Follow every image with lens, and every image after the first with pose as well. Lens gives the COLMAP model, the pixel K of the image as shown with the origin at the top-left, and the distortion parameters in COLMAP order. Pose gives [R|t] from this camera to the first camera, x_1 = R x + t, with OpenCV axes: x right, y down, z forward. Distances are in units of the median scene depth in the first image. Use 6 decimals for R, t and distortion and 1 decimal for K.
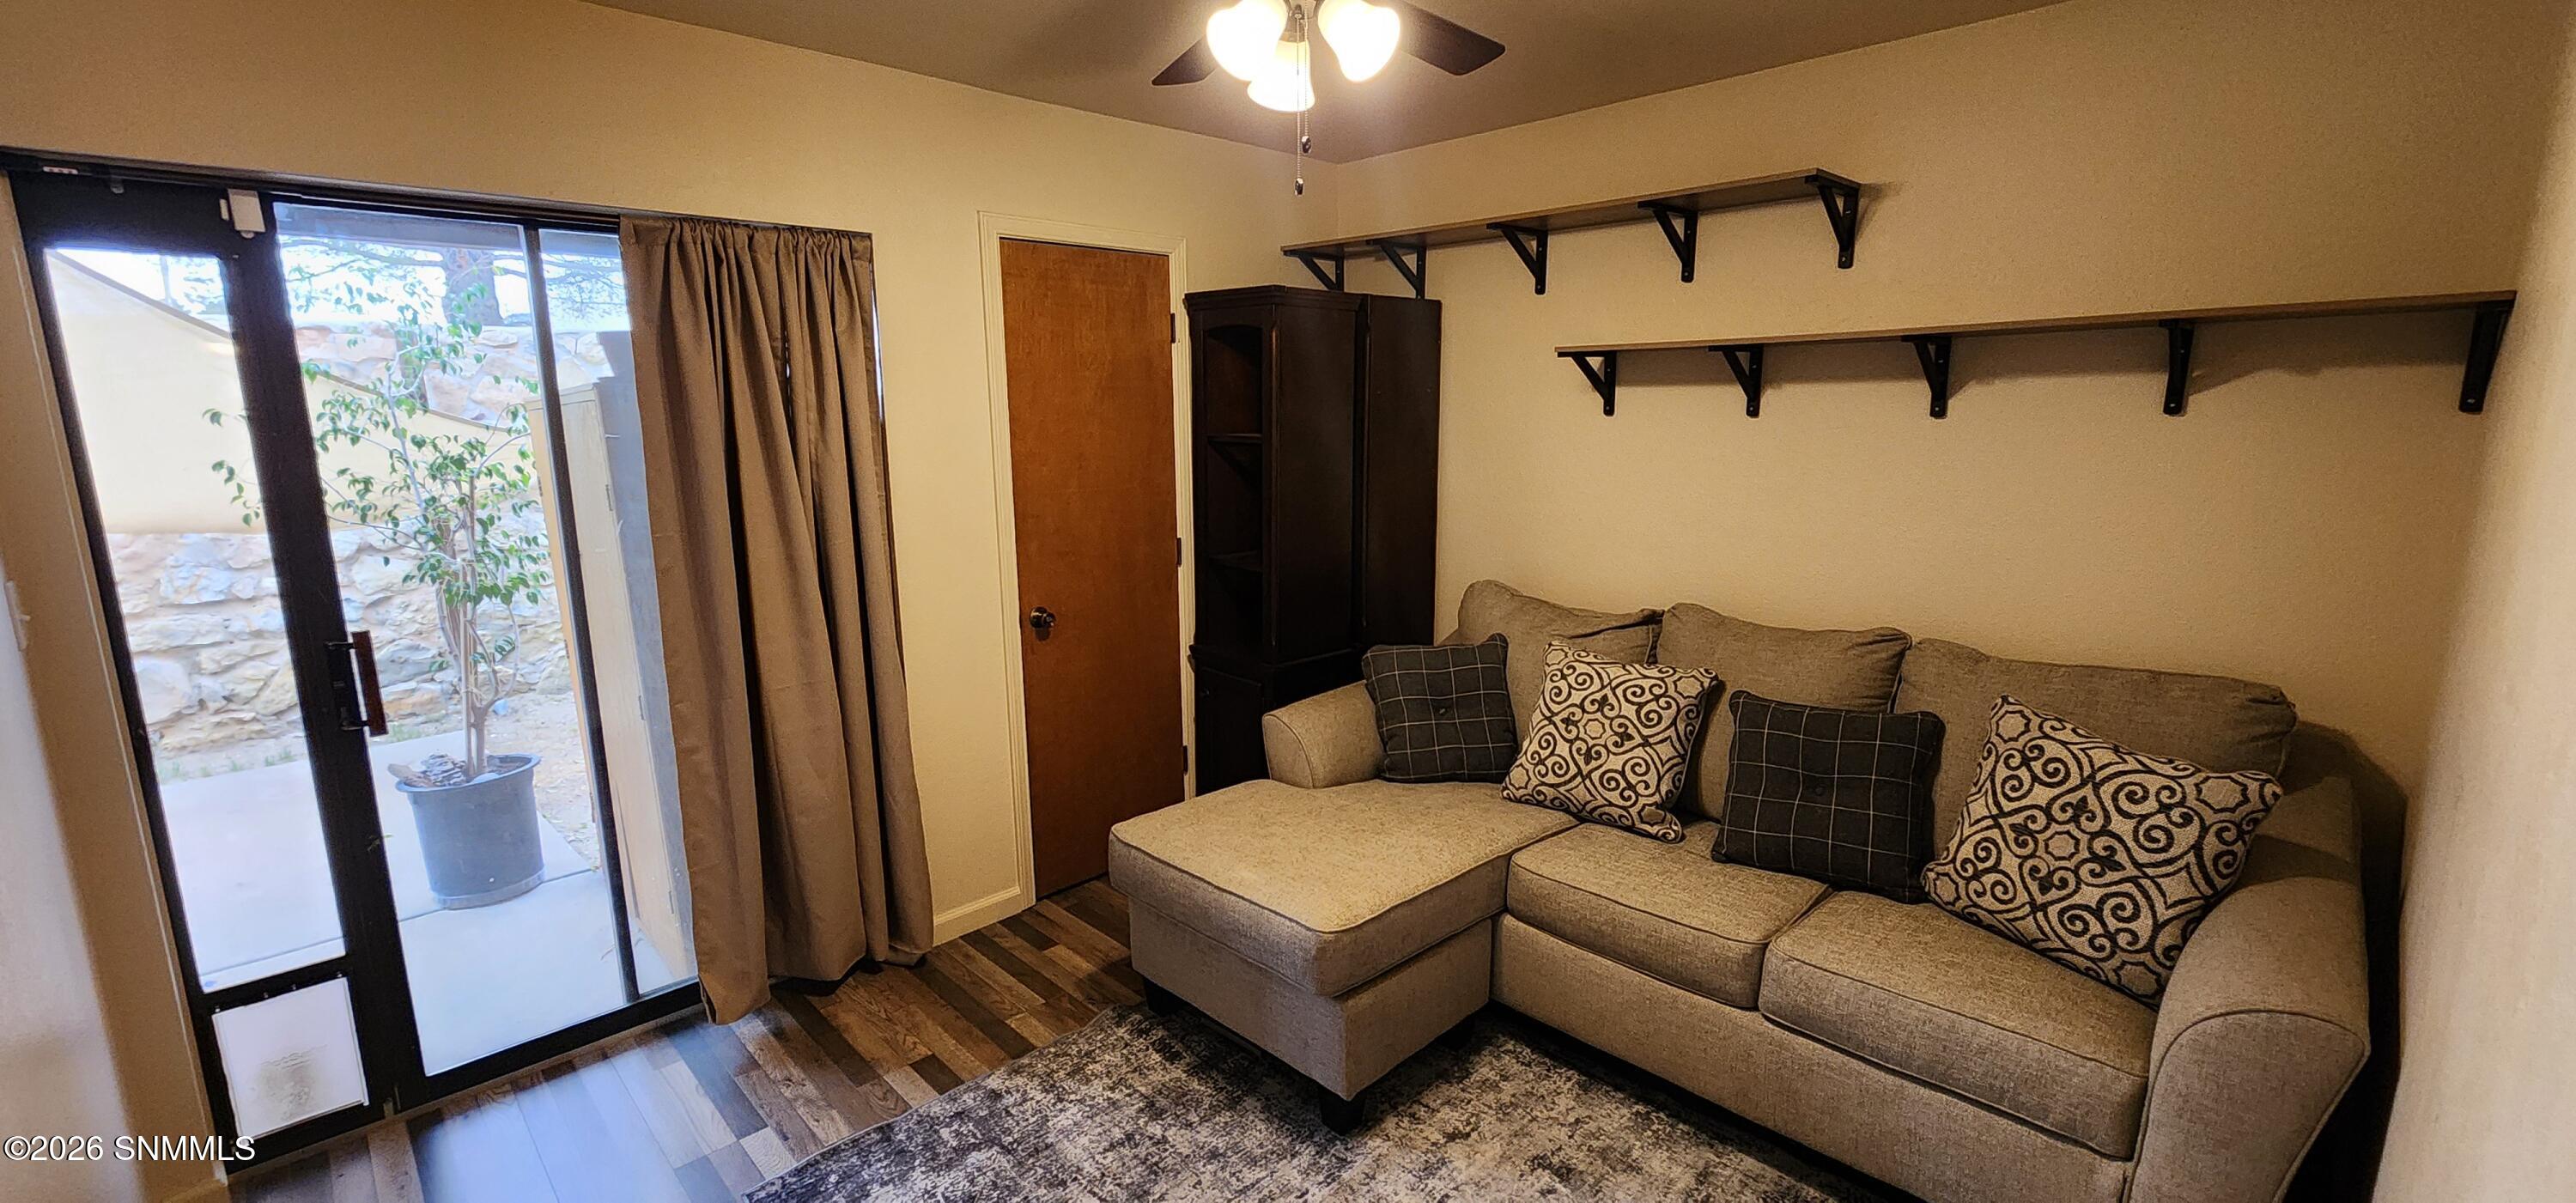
lens RADIAL K [[1056.0, 0, 1290.3], [0, 1056.0, 589.4], [0, 0, 1]] dist [0.001380, 0.000281]
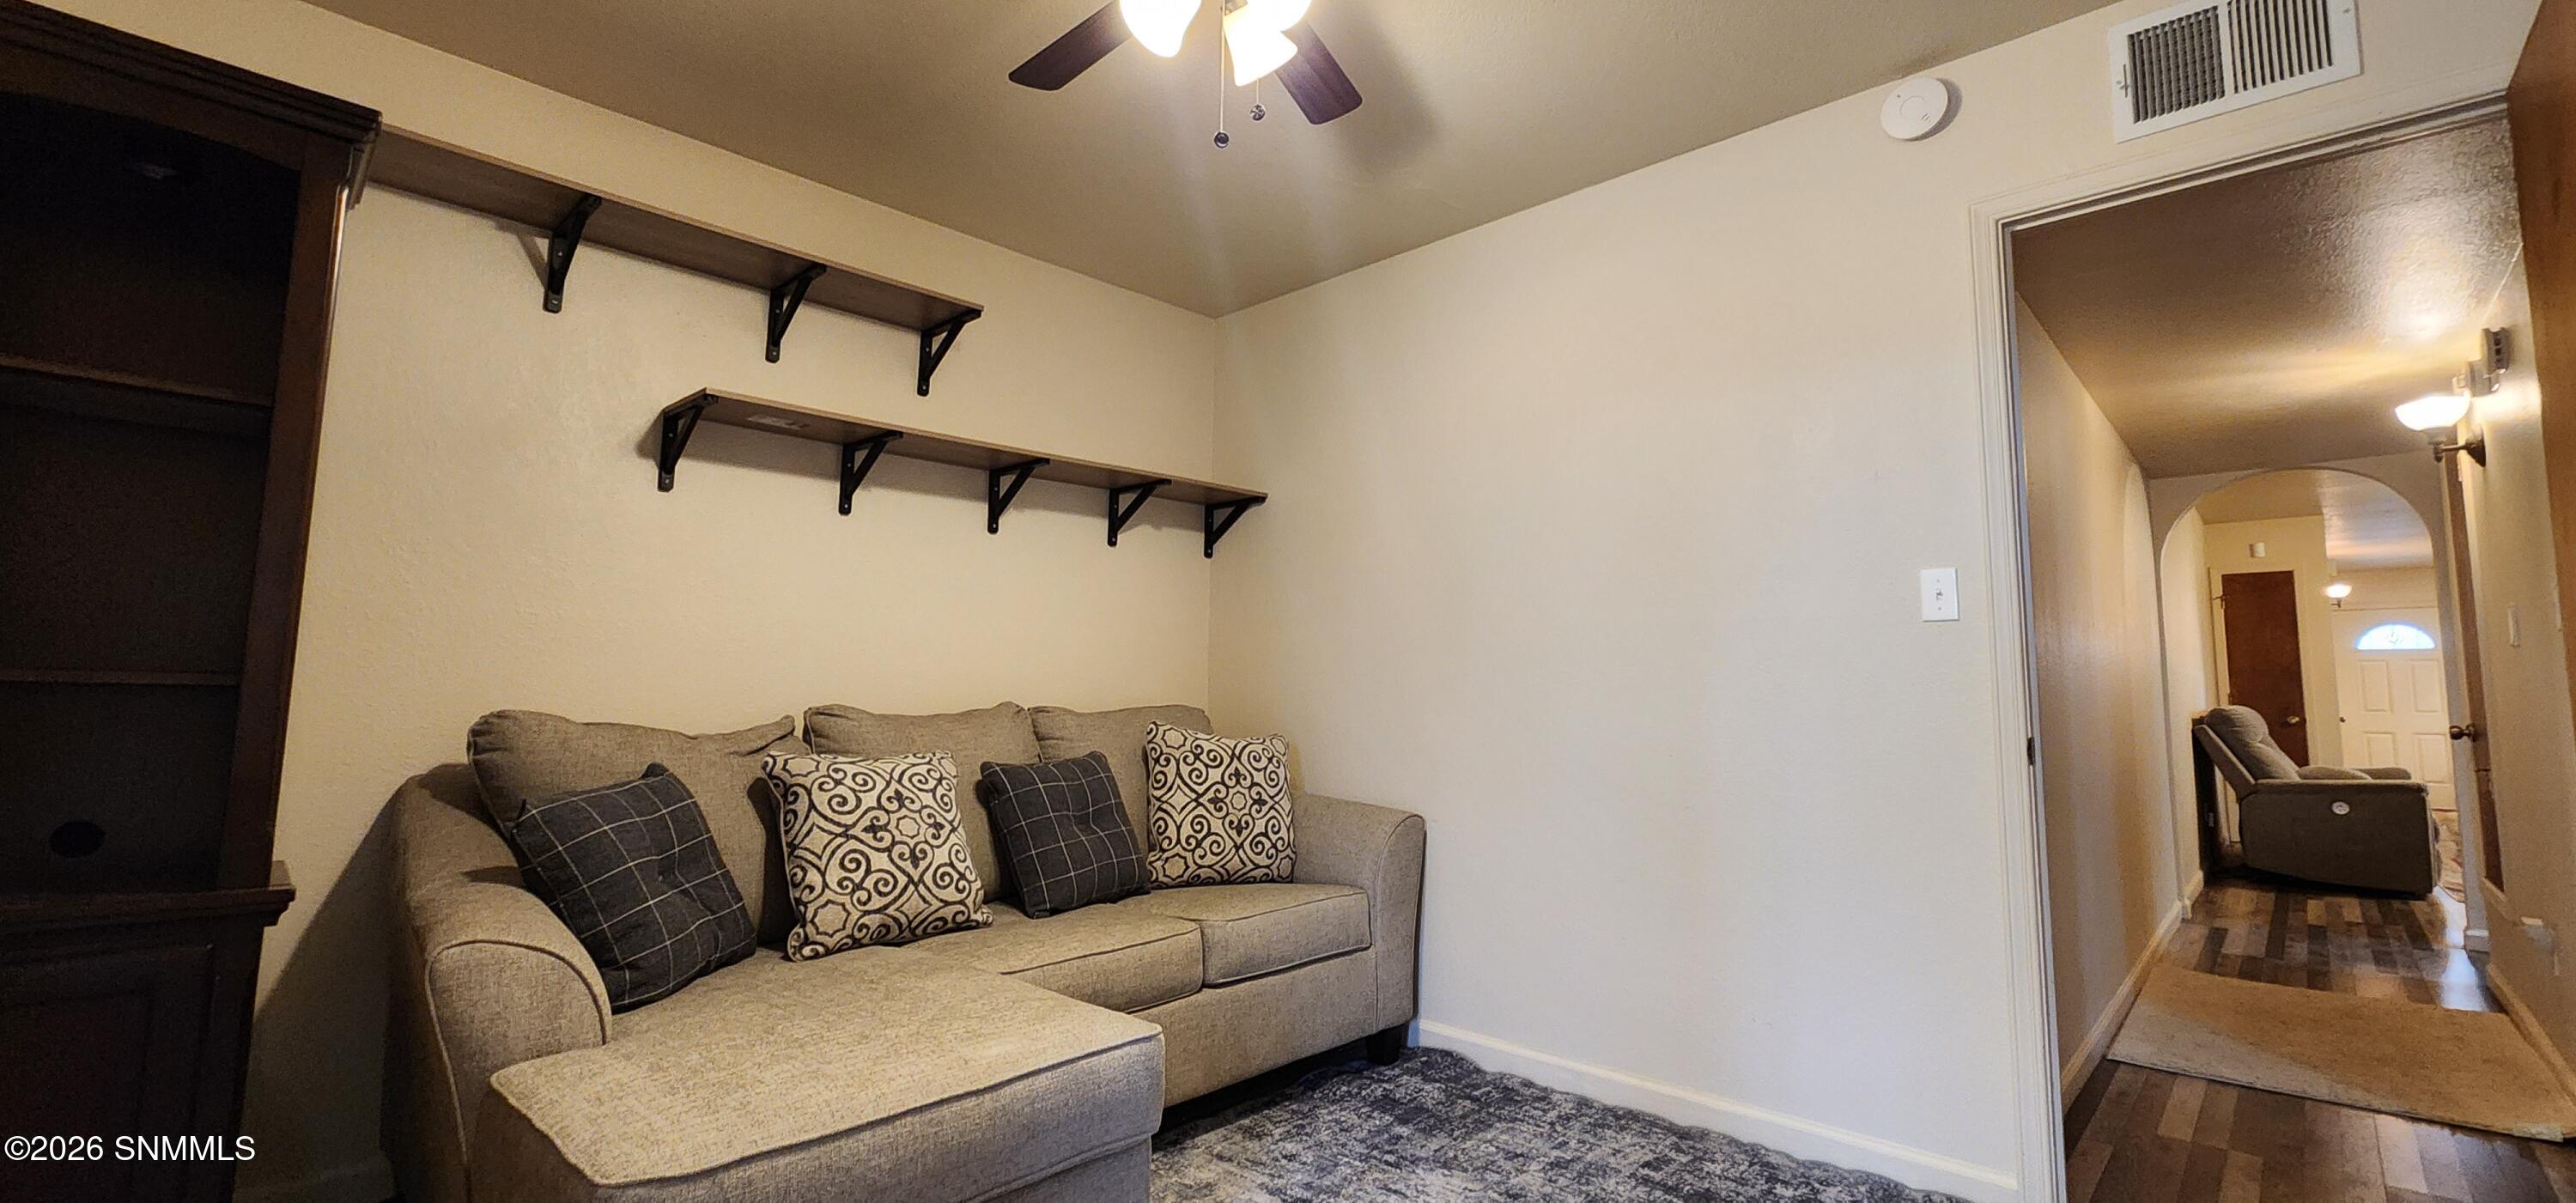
lens RADIAL K [[1093.1, 0, 1283.7], [0, 1093.1, 583.9], [0, 0, 1]] dist [0.001304, 0.000222]
pose [[-0.038947, 0.110018, 0.993166, -0.649277], [0.166042, 0.980815, -0.102139, 0.082183], [-0.985349, 0.160930, -0.056467, 0.738840]]
